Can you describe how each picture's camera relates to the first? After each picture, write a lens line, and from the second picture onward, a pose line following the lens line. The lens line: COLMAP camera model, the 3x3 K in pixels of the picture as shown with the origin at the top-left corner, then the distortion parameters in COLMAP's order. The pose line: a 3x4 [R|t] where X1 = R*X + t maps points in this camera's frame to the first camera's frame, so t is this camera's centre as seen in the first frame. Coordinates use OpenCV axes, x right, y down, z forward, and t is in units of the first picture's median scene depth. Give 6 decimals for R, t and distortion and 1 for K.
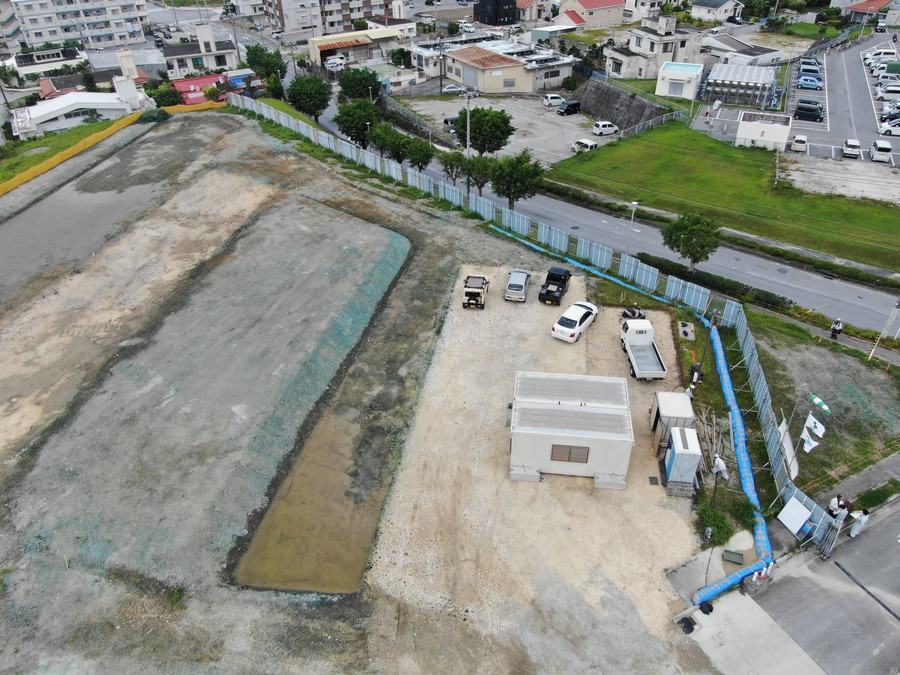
lens RADIAL K [[644.4, 0, 452.1], [0, 644.4, 337.3], [0, 0, 1]] dist [-0.014545, 0.002218]
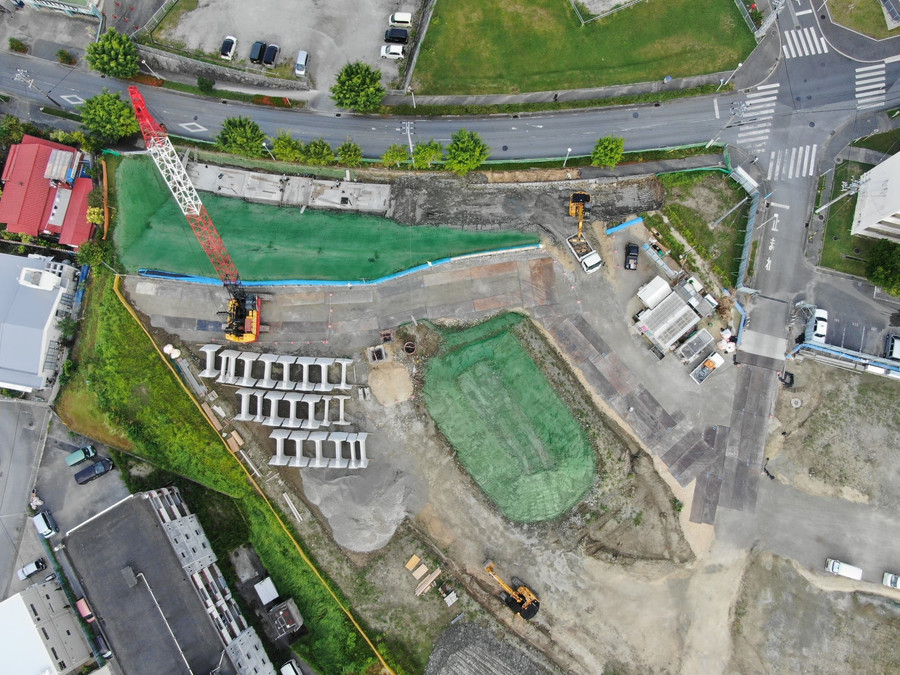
lens RADIAL K [[644.4, 0, 452.1], [0, 644.4, 337.3], [0, 0, 1]] dist [-0.014545, 0.002218]
pose [[0.664982, -0.738533, 0.111207, -0.253801], [0.441203, 0.508596, 0.739372, -0.750289], [-0.602610, -0.442604, 0.664050, -0.057268]]
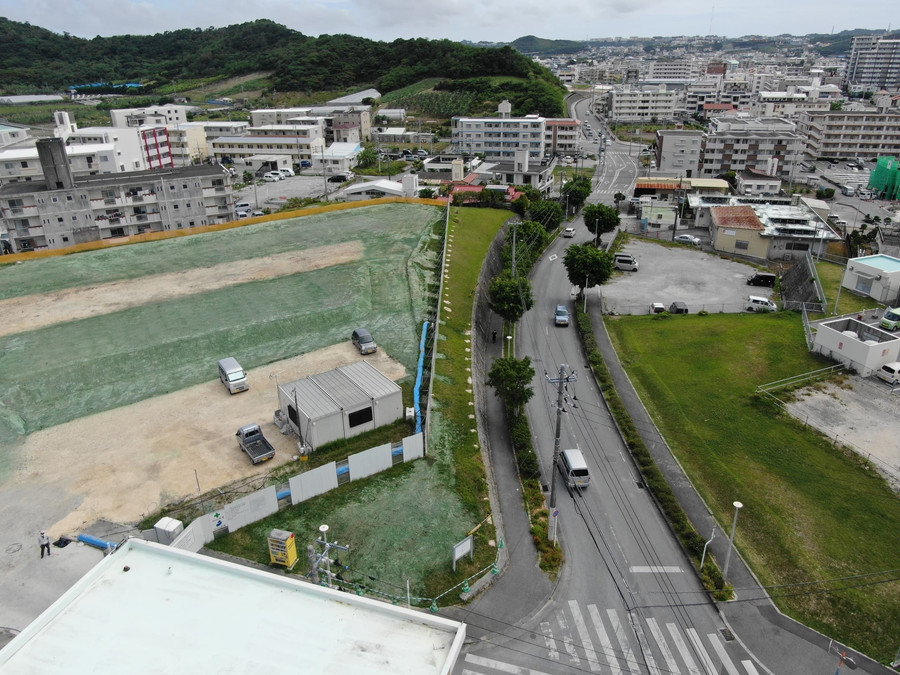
lens RADIAL K [[644.4, 0, 452.1], [0, 644.4, 337.3], [0, 0, 1]] dist [-0.014545, 0.002218]
pose [[0.703994, 0.302202, -0.642703, 0.516932], [-0.416183, 0.908833, -0.028535, -0.081979], [0.575486, 0.287571, 0.765584, 0.087666]]
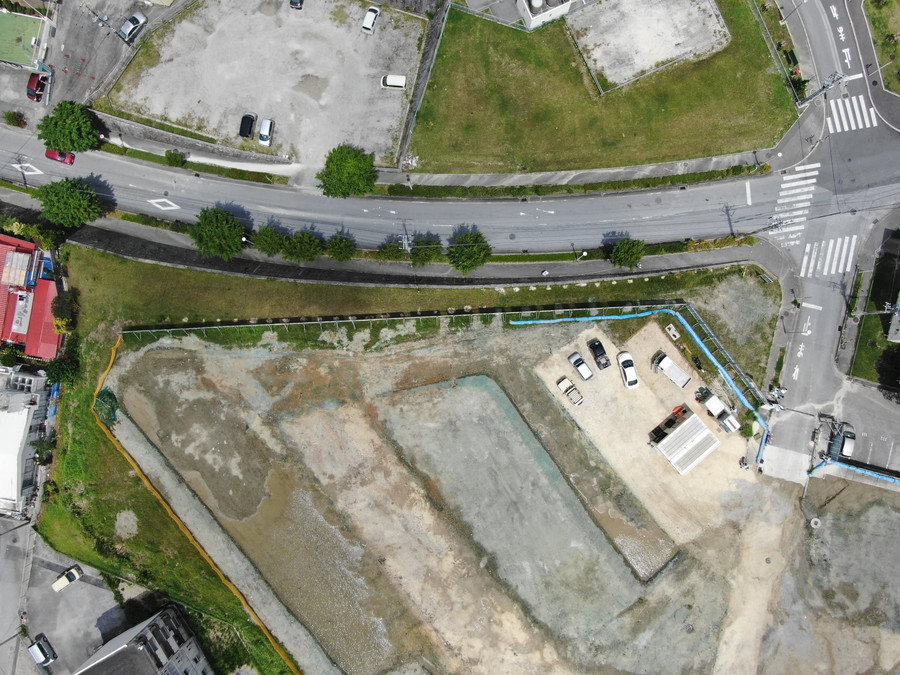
lens RADIAL K [[644.4, 0, 452.1], [0, 644.4, 337.3], [0, 0, 1]] dist [-0.014545, 0.002218]
pose [[0.658562, -0.752374, 0.015135, -0.043906], [0.437825, 0.399437, 0.805456, -0.832522], [-0.612050, -0.523816, 0.592462, 0.132286]]
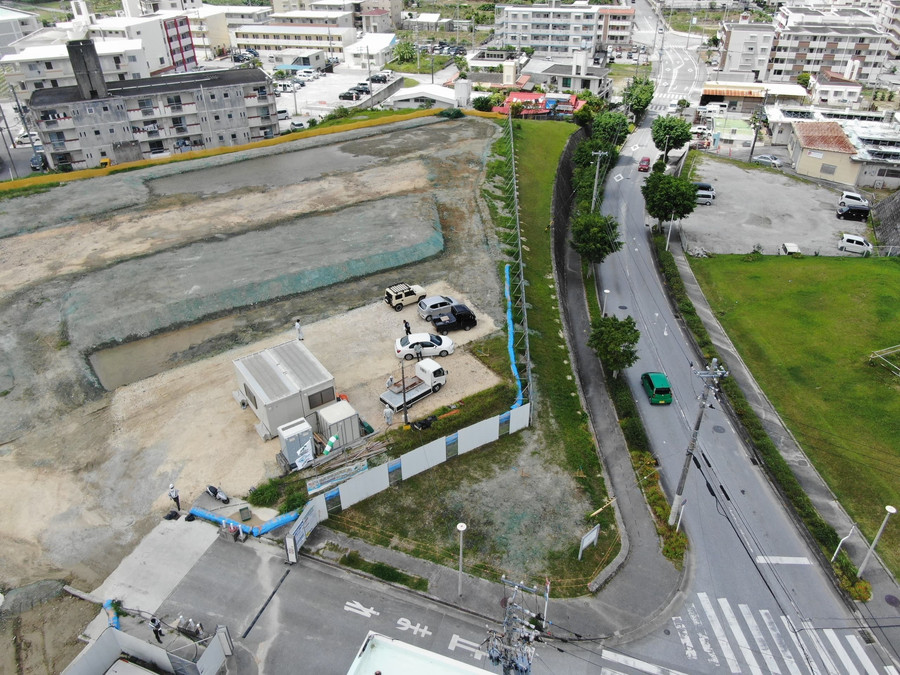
lens RADIAL K [[658.0, 0, 451.8], [0, 658.0, 337.0], [0, 0, 1]] dist [-0.011366, -0.000957]
pose [[0.681664, 0.412274, -0.604454, 0.438876], [-0.432075, 0.893524, 0.122170, -0.097322], [0.590462, 0.177891, 0.787216, 0.053542]]
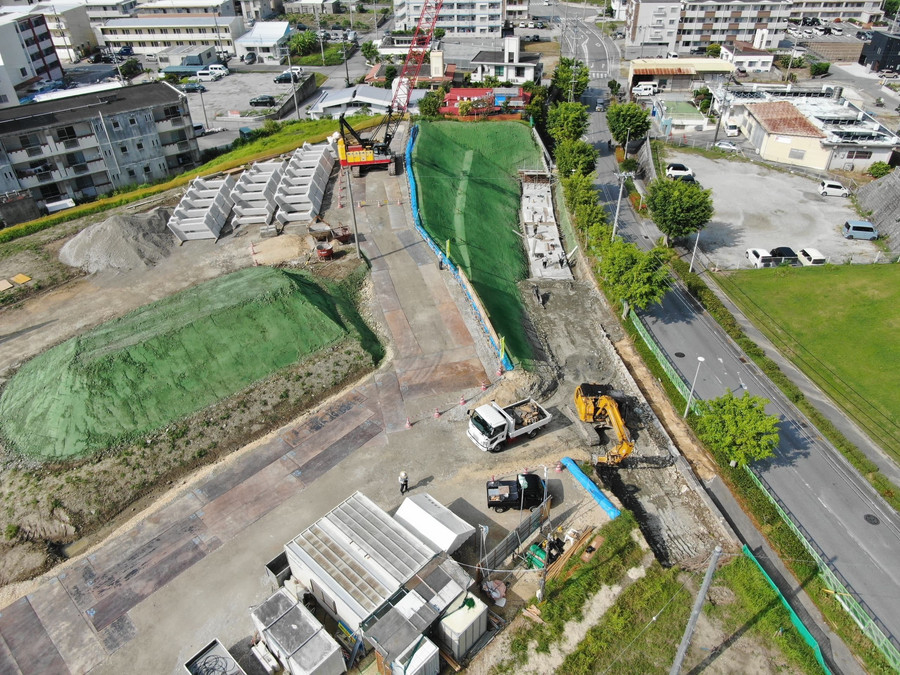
lens RADIAL K [[644.4, 0, 452.1], [0, 644.4, 337.3], [0, 0, 1]] dist [-0.014545, 0.002218]
pose [[0.814768, 0.347253, -0.464294, 0.230740], [-0.339676, 0.934872, 0.103125, -0.122811], [0.469866, 0.073686, 0.879657, 0.075630]]
